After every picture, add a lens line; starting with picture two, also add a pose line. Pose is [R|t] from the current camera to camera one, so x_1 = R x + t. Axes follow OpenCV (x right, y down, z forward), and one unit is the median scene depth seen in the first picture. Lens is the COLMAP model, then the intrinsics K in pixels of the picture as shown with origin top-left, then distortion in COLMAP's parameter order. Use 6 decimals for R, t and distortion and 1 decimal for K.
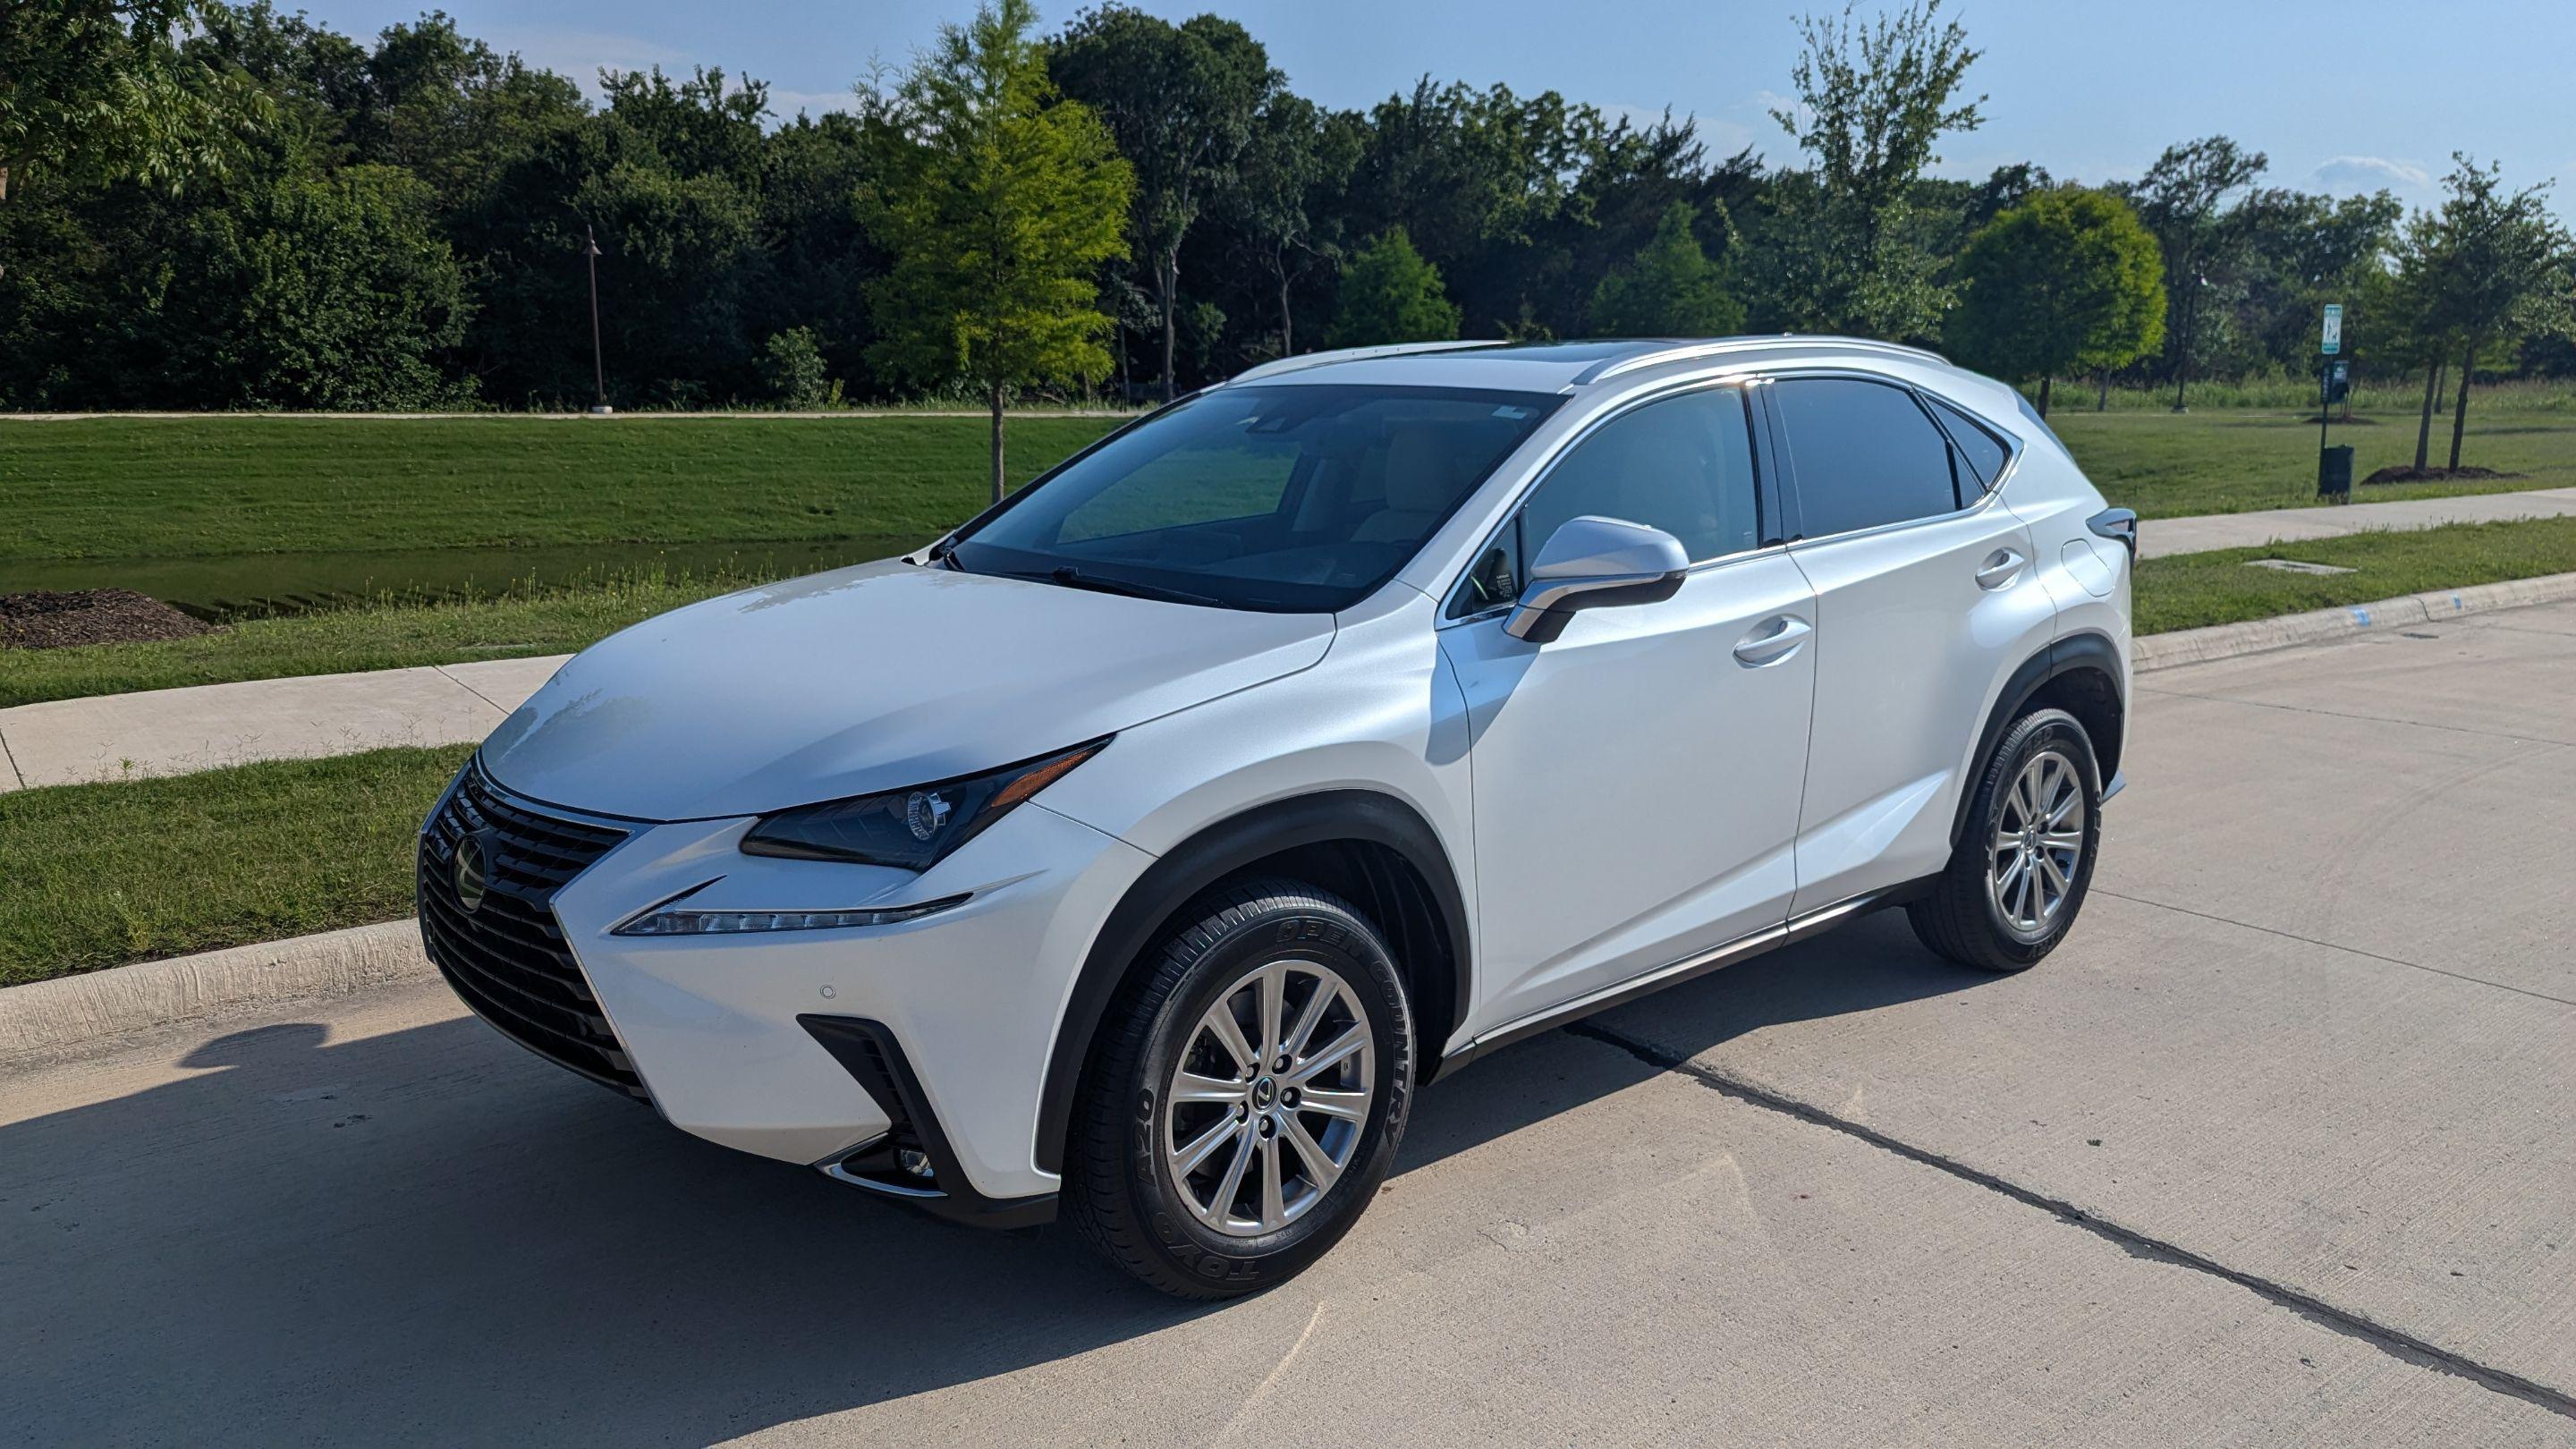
lens RADIAL K [[2153.5, 0, 1288.0], [0, 2153.5, 724.5], [0, 0, 1]] dist [0.003953, -0.000940]
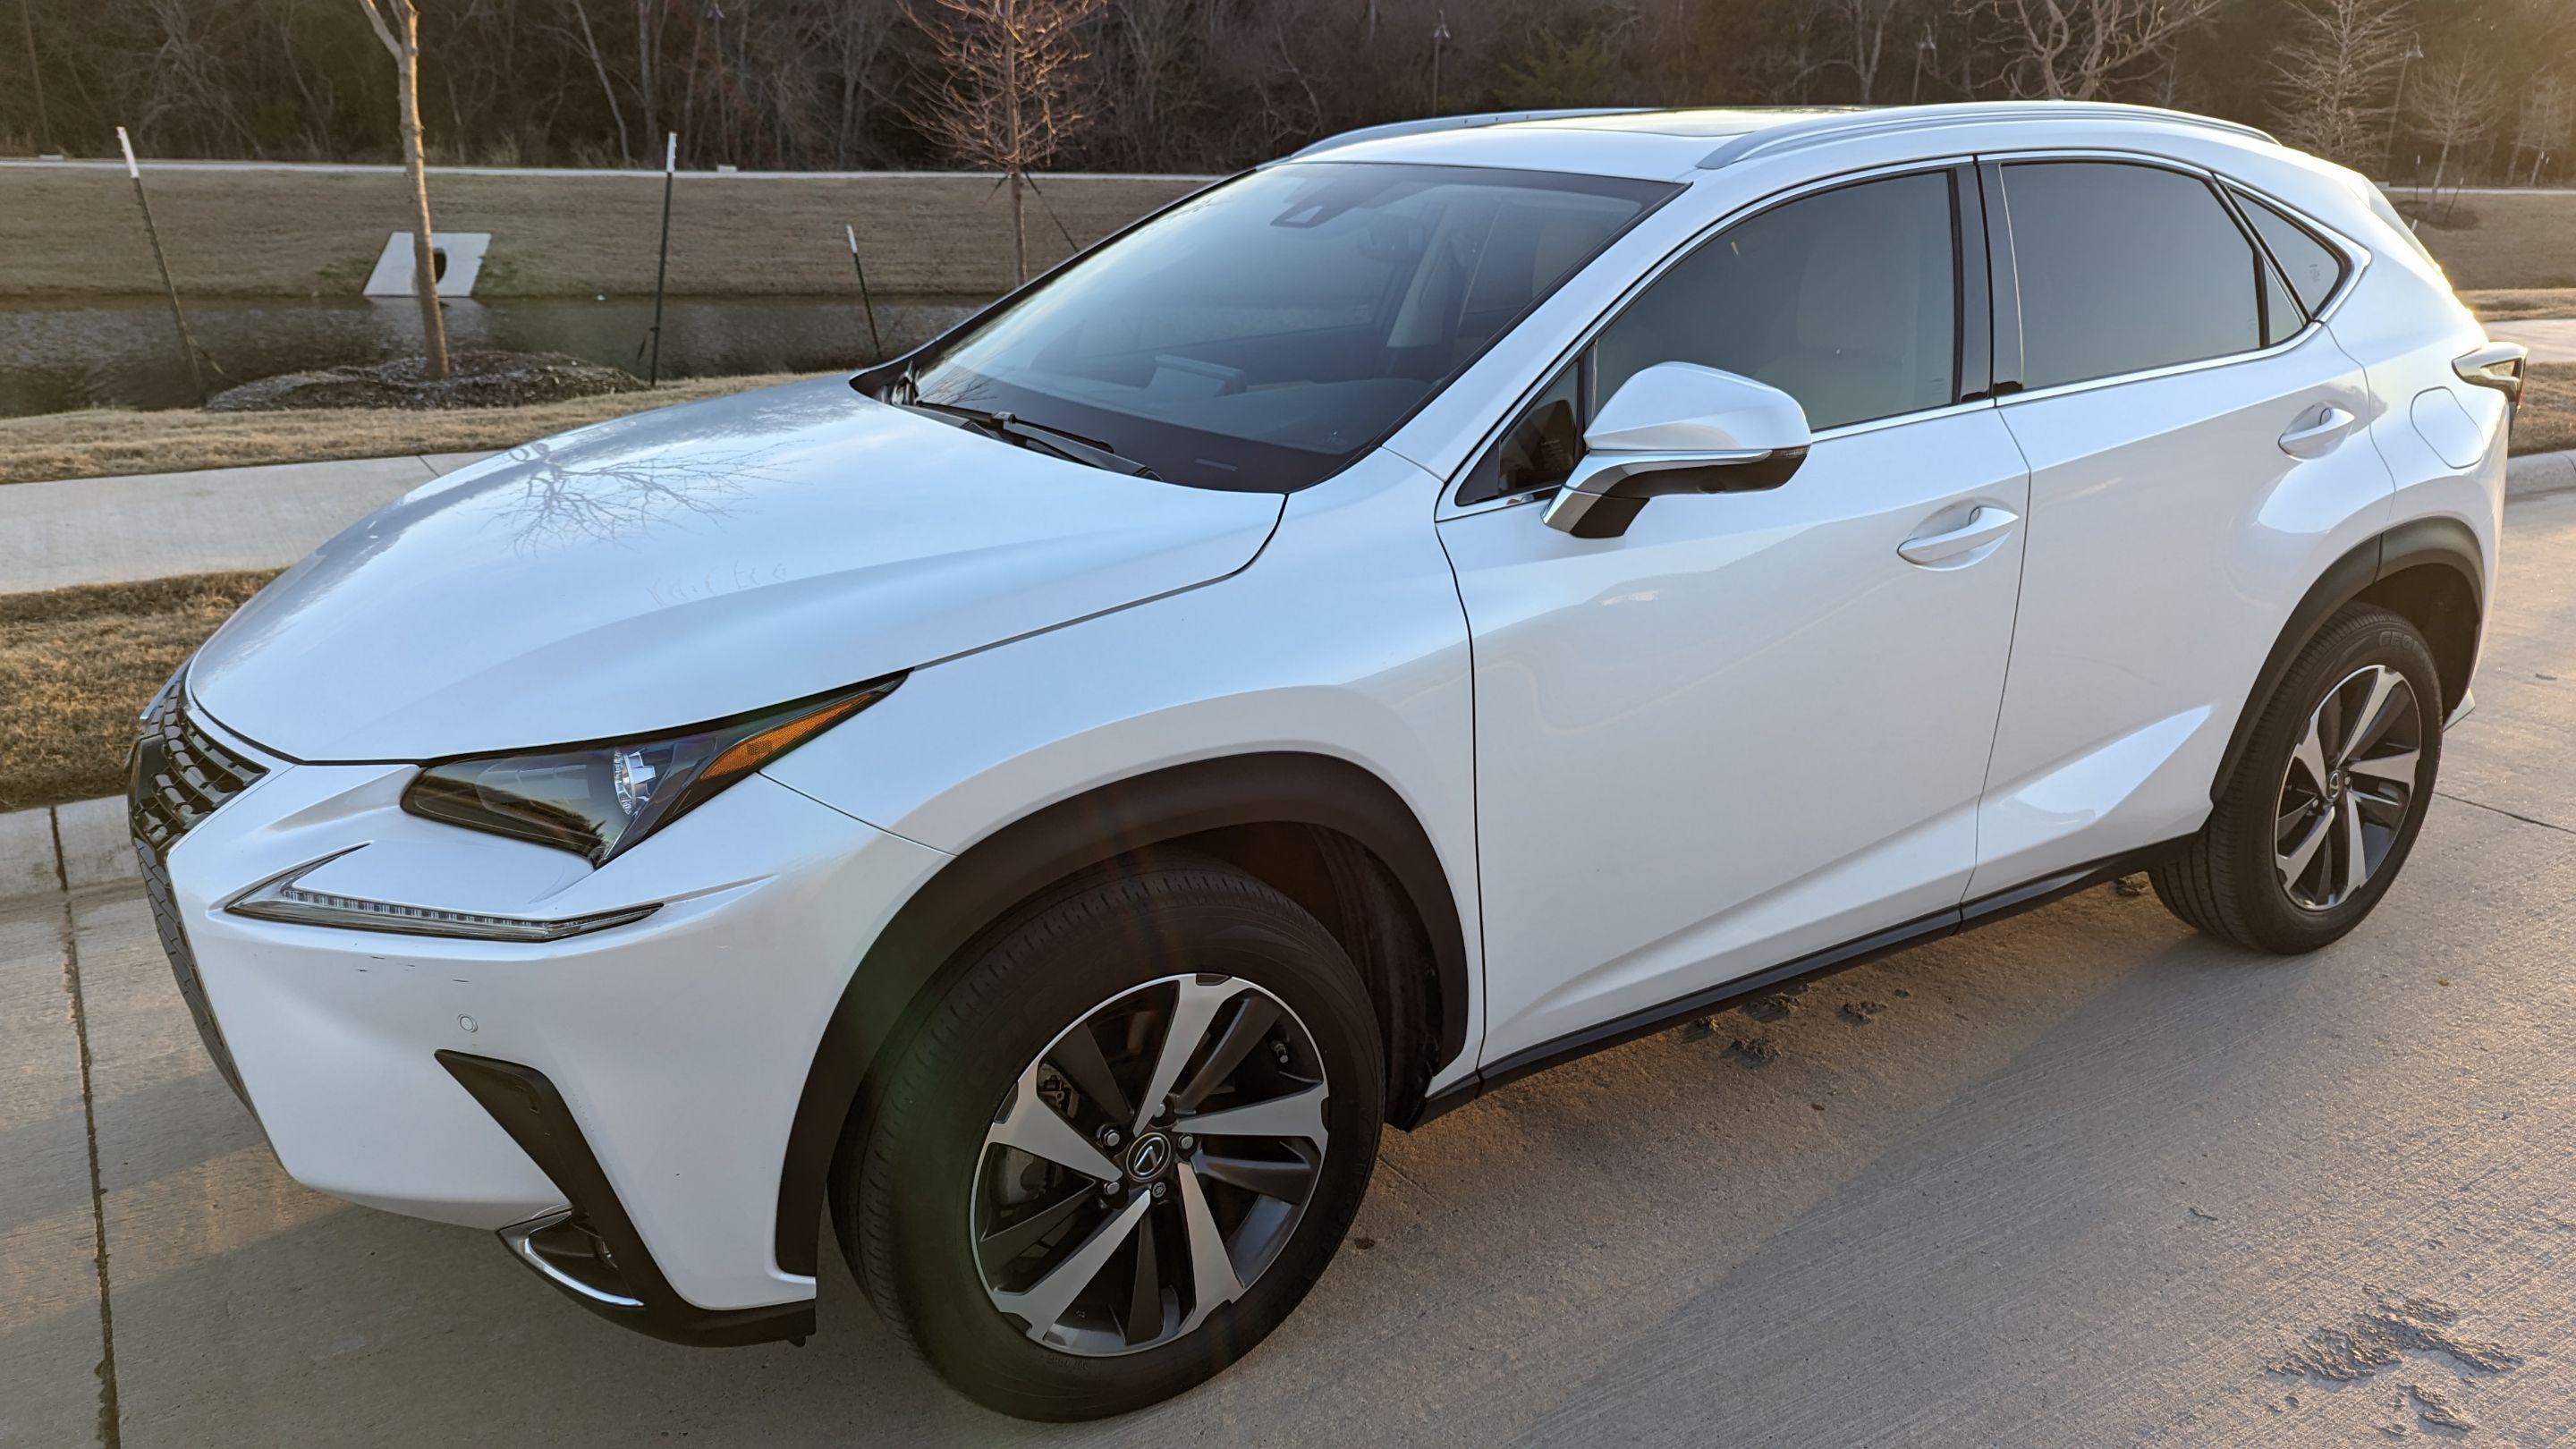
lens RADIAL K [[2153.5, 0, 1288.0], [0, 2153.5, 724.5], [0, 0, 1]] dist [0.003953, -0.000940]
pose [[0.988348, 0.055803, -0.141616, 0.119601], [-0.040143, 0.992996, 0.111122, -0.052170], [0.146825, -0.104142, 0.983665, 0.274215]]
